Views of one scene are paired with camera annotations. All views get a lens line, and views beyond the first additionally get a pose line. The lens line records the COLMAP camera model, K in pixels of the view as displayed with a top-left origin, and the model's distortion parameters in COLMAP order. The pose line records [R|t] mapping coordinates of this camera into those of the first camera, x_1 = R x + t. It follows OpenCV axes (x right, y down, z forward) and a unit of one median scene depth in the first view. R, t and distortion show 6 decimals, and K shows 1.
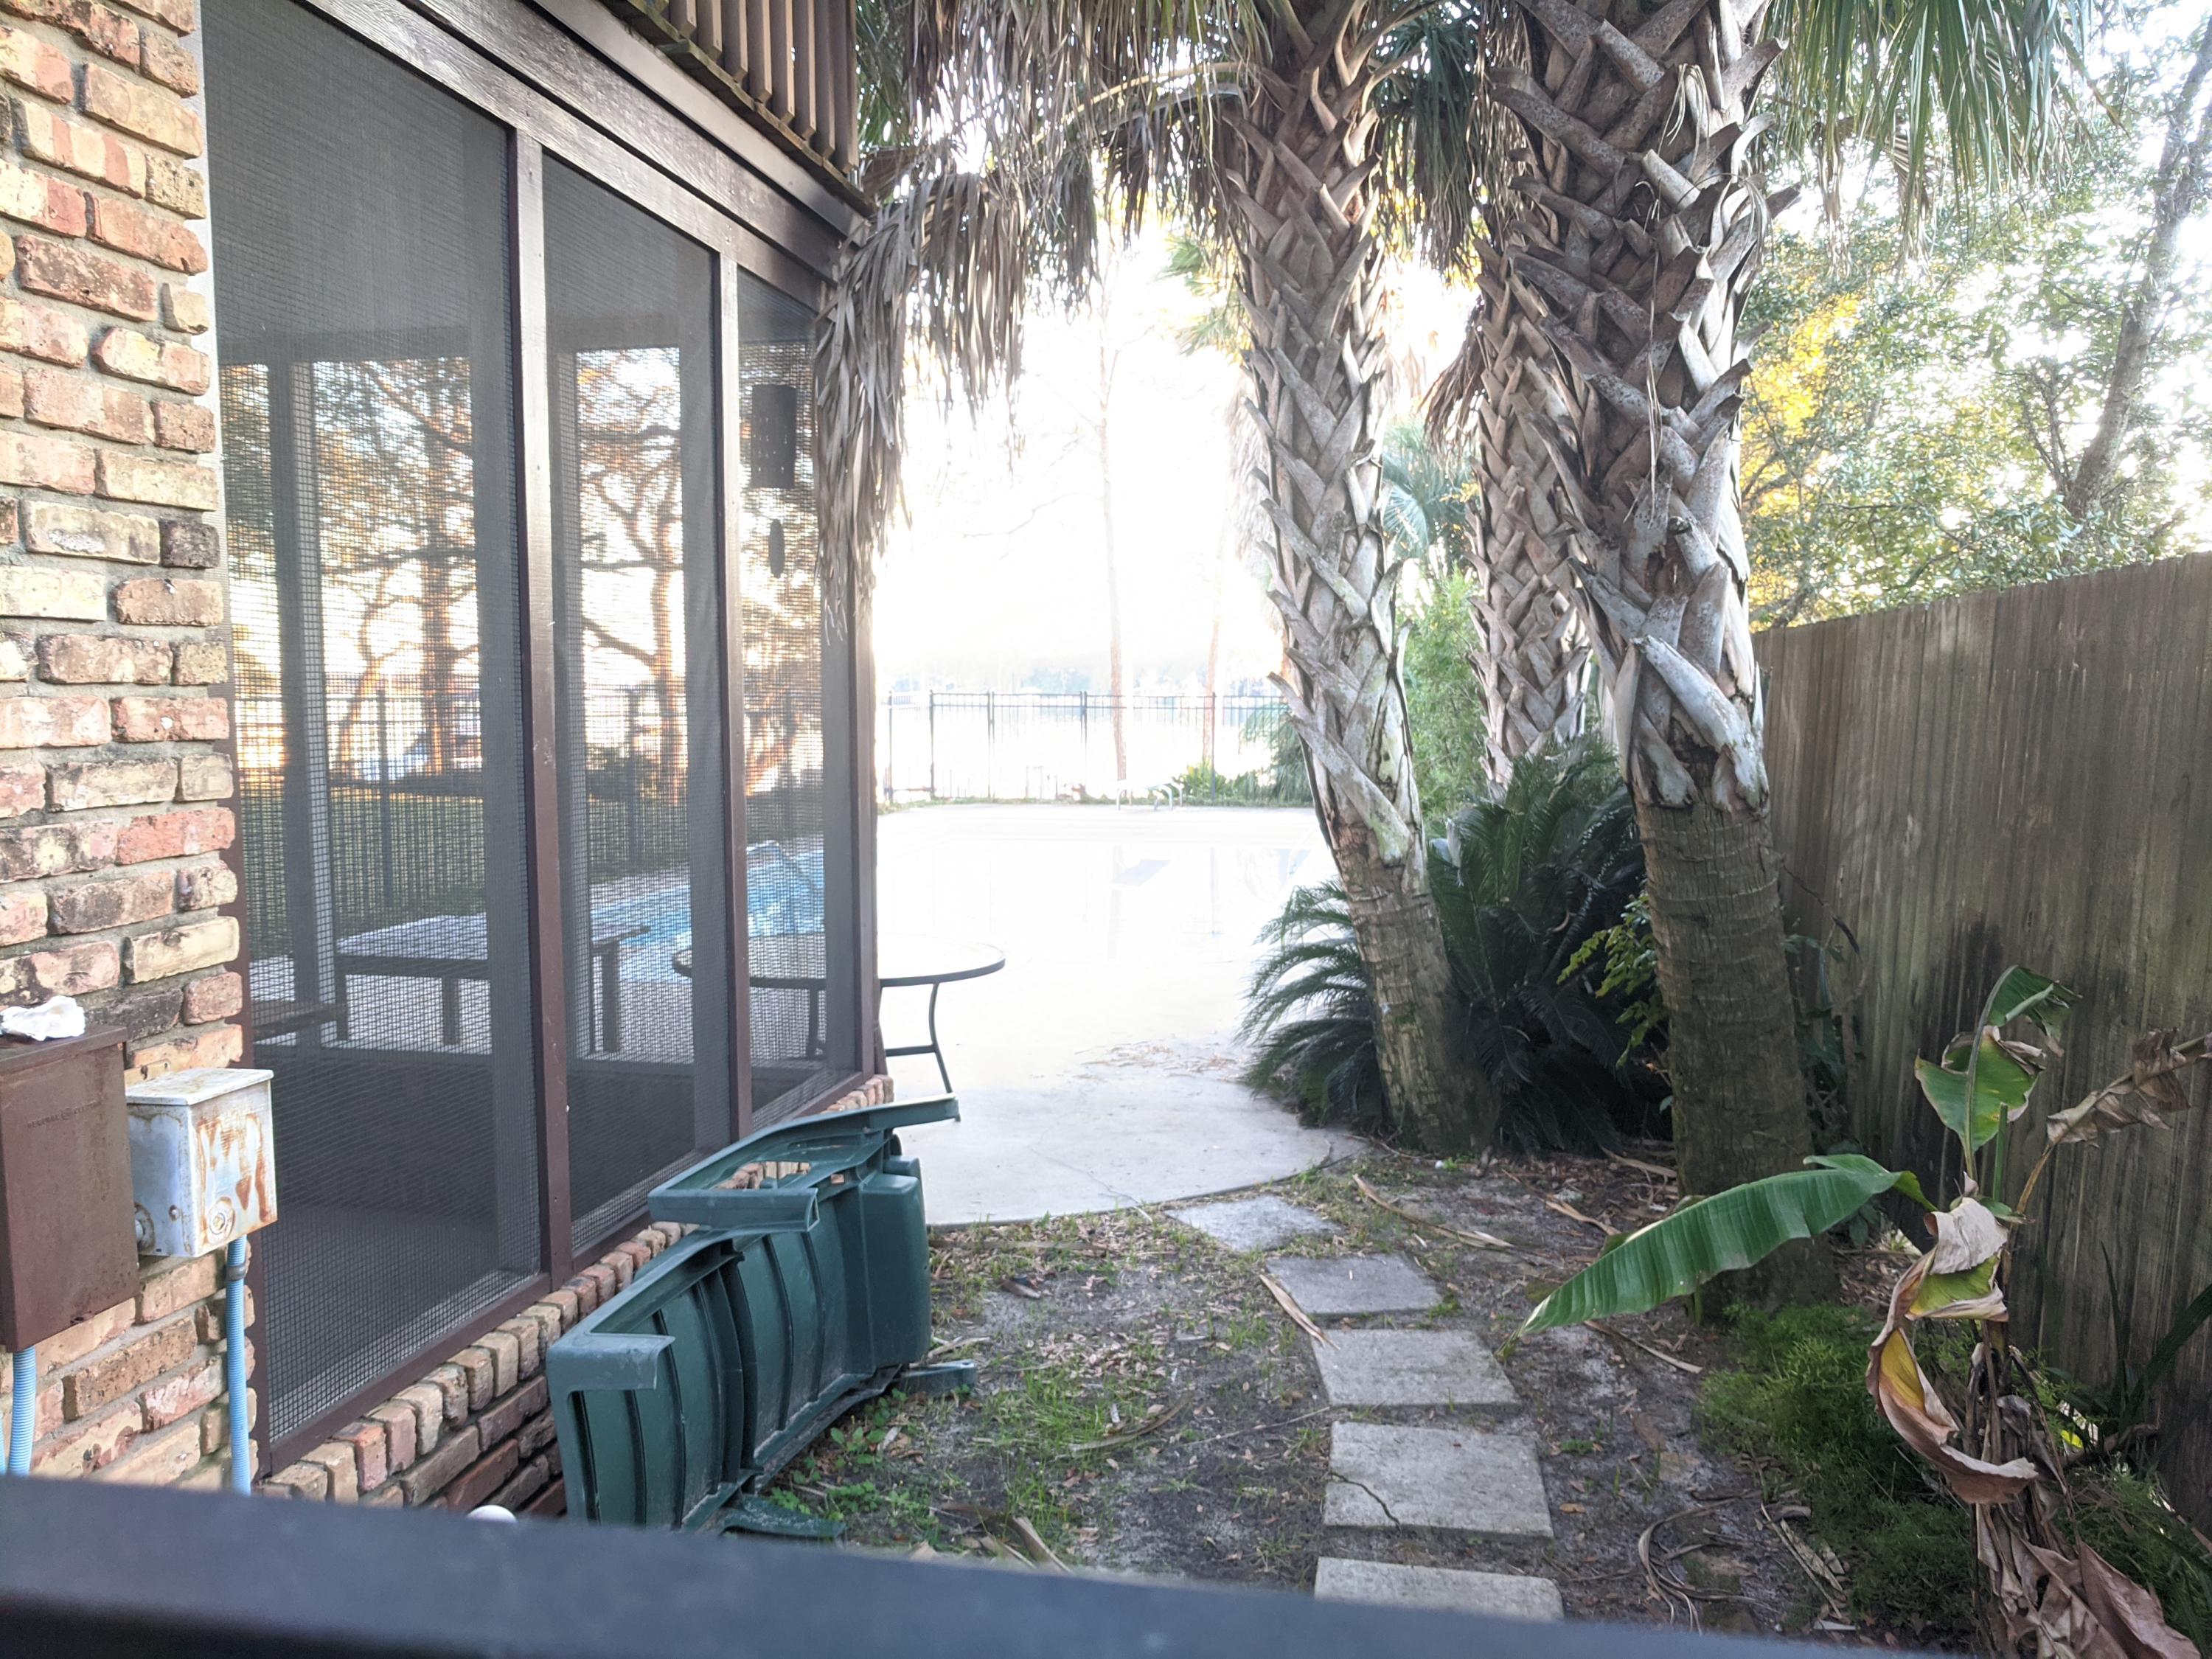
lens RADIAL K [[1661.4, 0, 1101.0], [0, 1661.4, 840.3], [0, 0, 1]] dist [-0.008518, 0.030147]
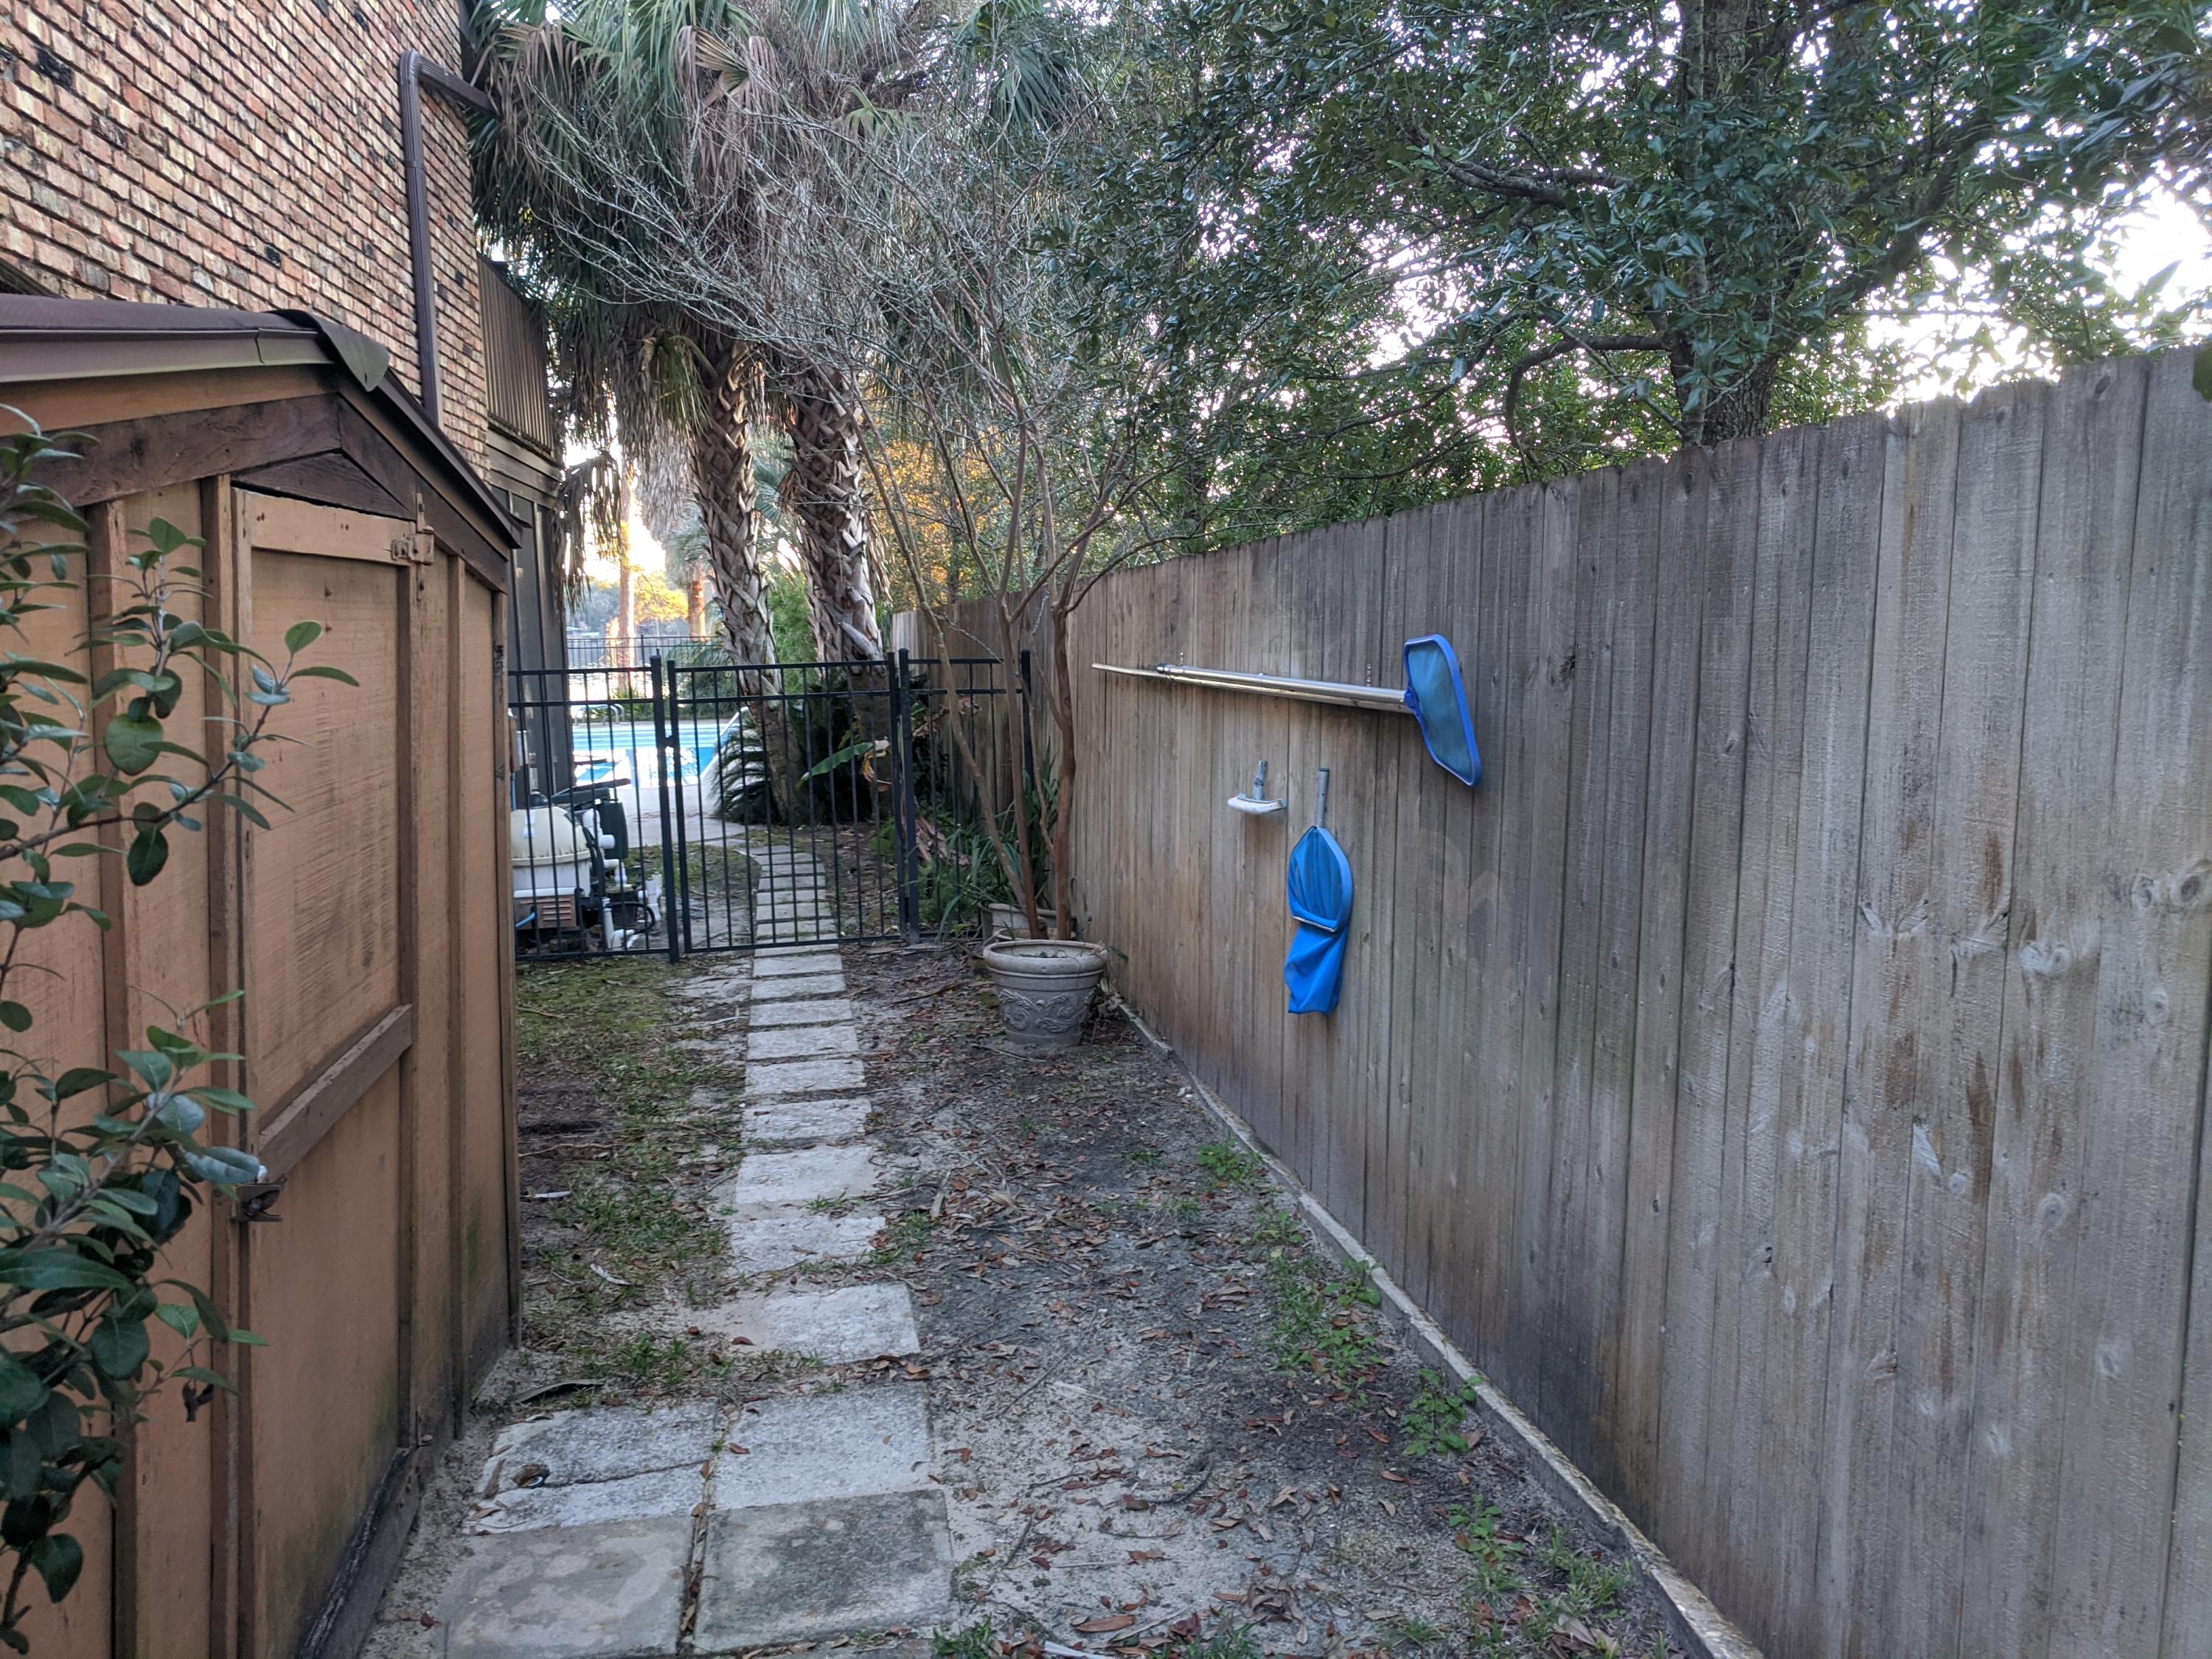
lens RADIAL K [[1661.4, 0, 1113.2], [0, 1661.4, 844.4], [0, 0, 1]] dist [-0.008518, 0.030147]
pose [[0.932914, -0.069811, 0.353268, -0.242579], [0.054119, 0.997067, 0.054119, 0.111526], [-0.356010, -0.031370, 0.933956, -1.517777]]
